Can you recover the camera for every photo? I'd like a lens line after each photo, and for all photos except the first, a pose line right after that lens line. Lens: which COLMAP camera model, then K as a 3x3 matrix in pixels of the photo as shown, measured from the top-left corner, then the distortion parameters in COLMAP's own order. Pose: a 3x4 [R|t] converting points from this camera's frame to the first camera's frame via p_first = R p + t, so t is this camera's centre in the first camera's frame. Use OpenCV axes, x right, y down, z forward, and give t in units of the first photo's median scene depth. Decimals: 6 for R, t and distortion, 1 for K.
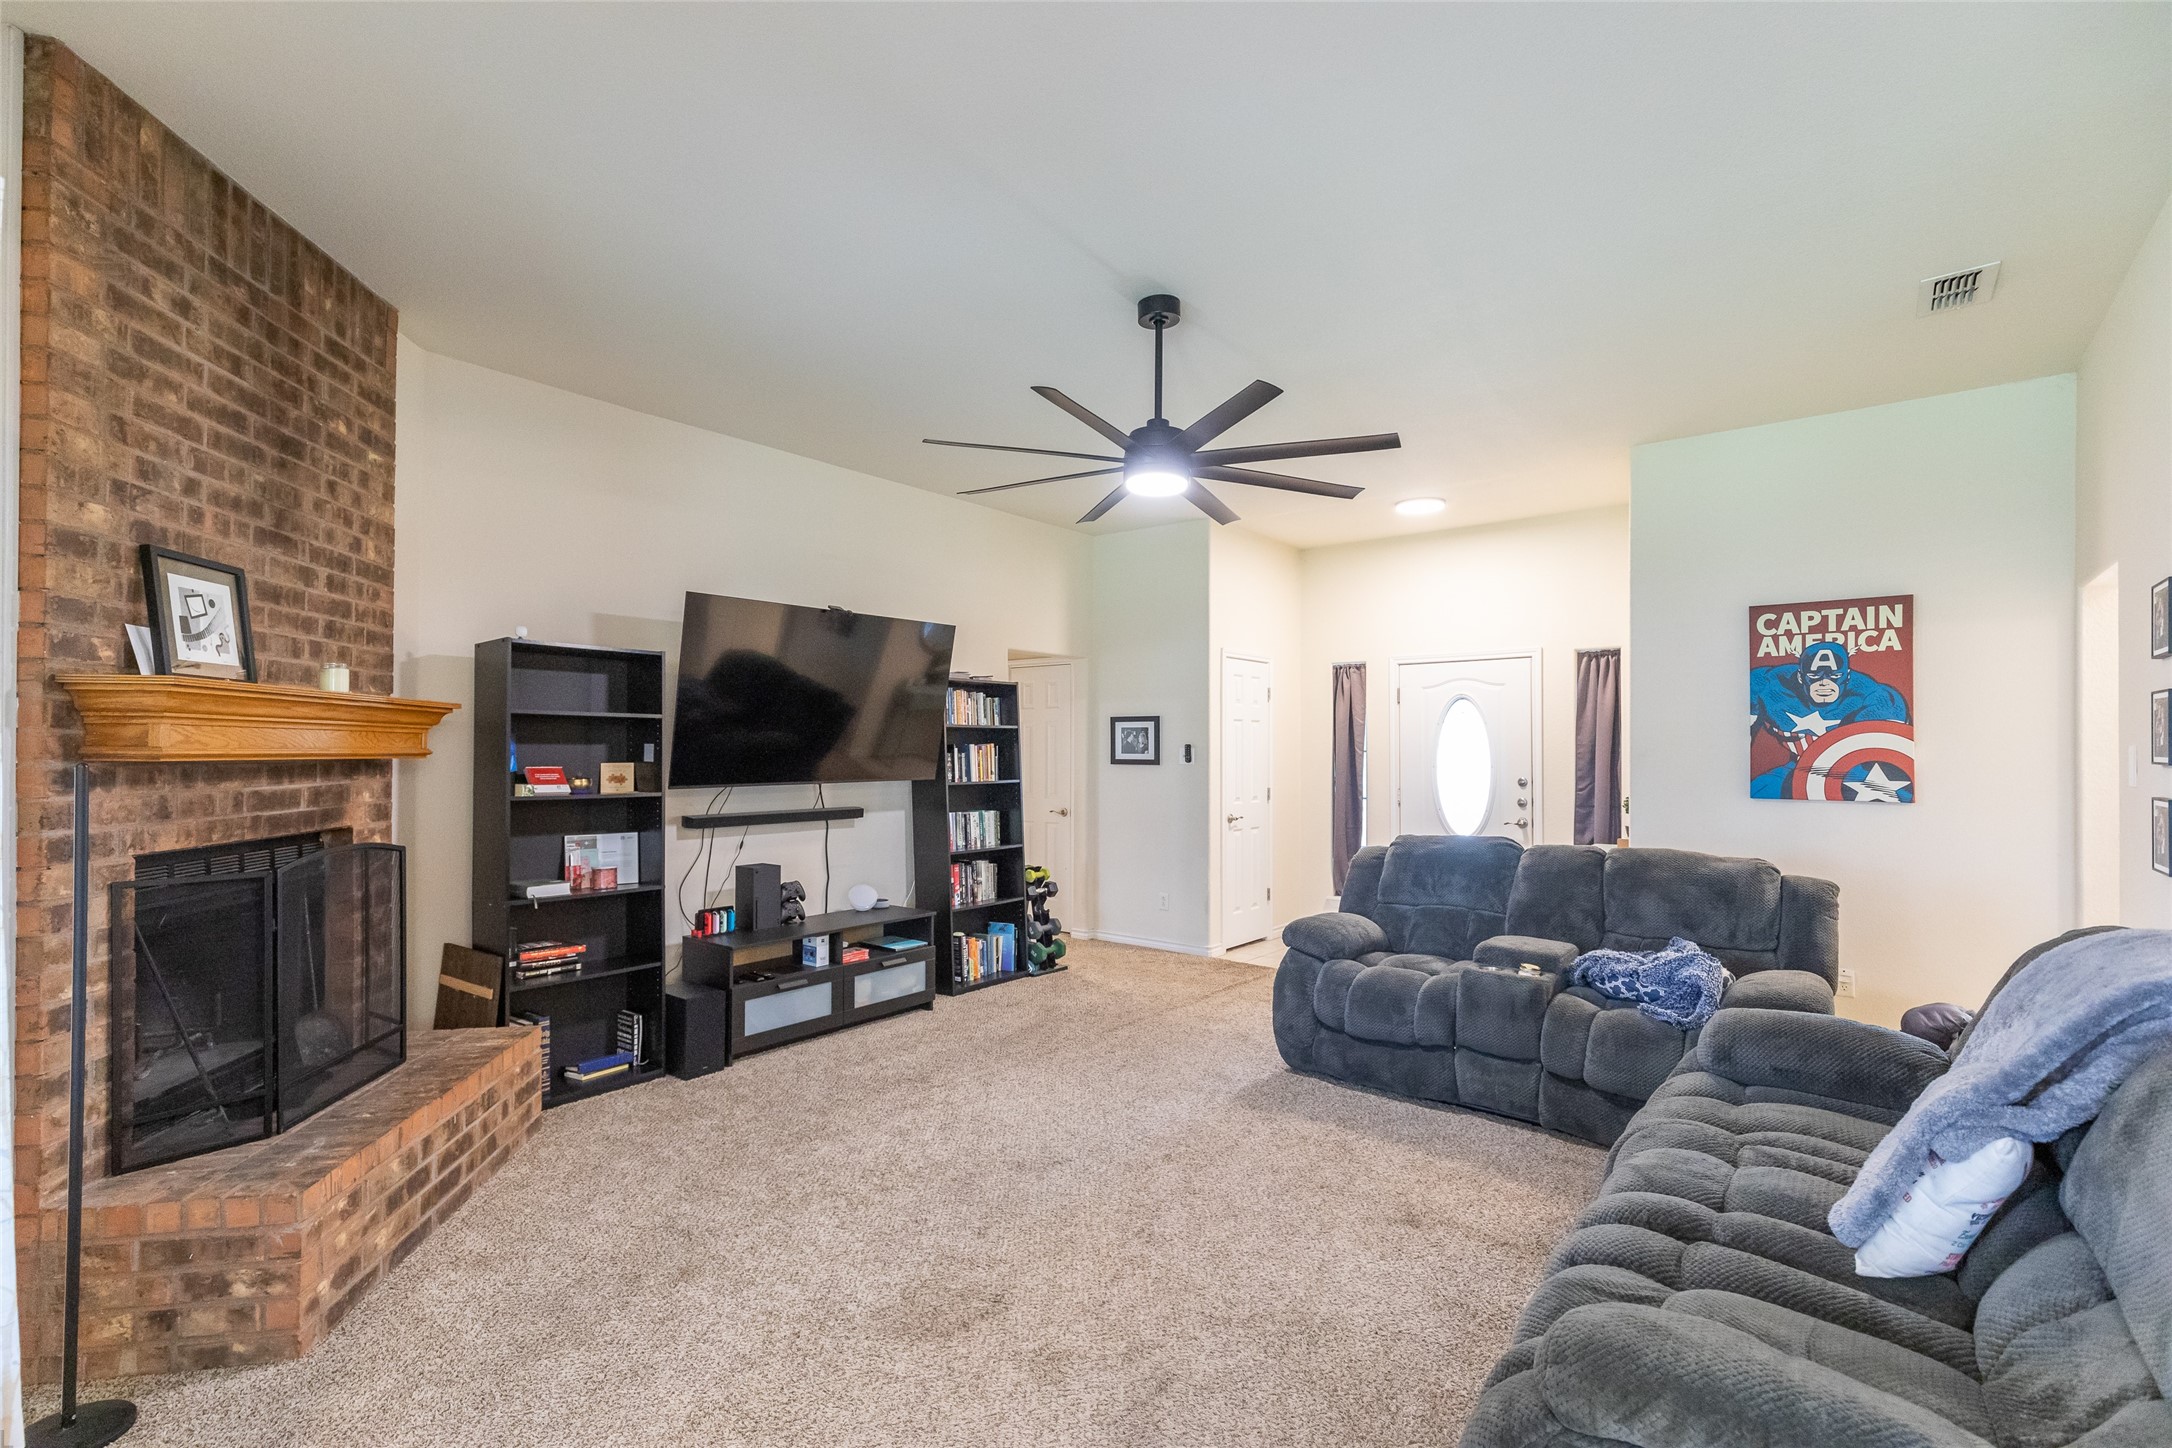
lens RADIAL K [[988.1, 0, 1081.2], [0, 988.1, 744.9], [0, 0, 1]] dist [0.000725, 0.000009]
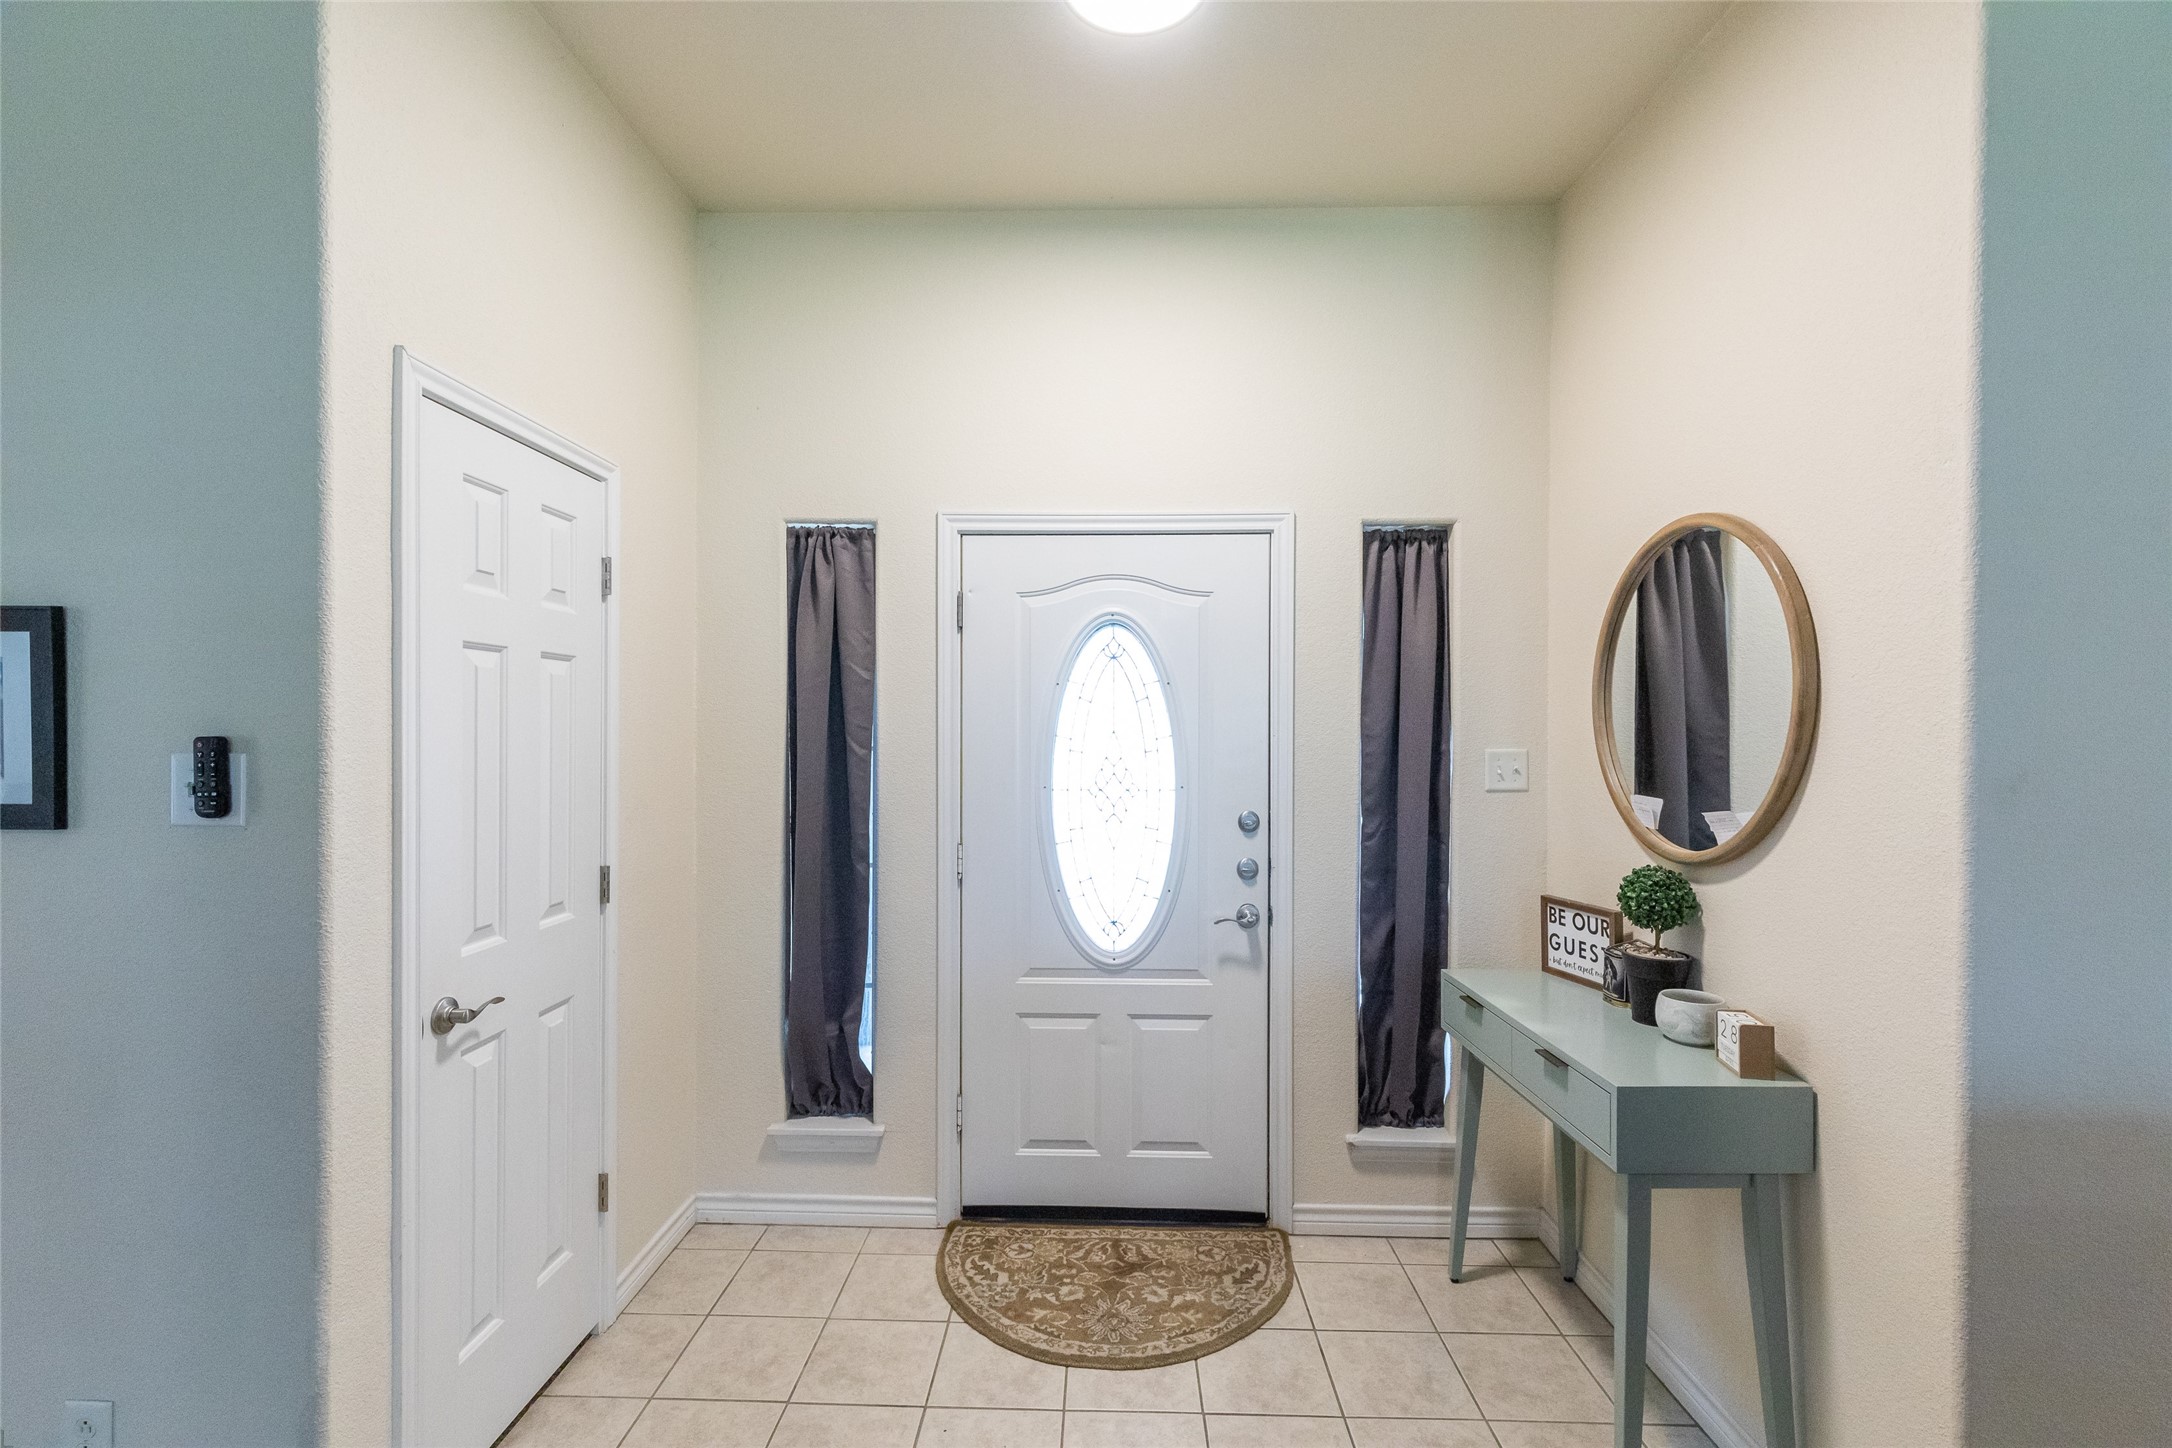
lens RADIAL K [[953.6, 0, 1086.0], [0, 953.6, 724.0], [0, 0, 1]] dist [0.000177, 0.000008]
pose [[0.795871, 0.004037, 0.605453, 0.135859], [-0.005566, 0.999984, 0.000650, -0.005144], [-0.605441, -0.003887, 0.795881, 0.706875]]
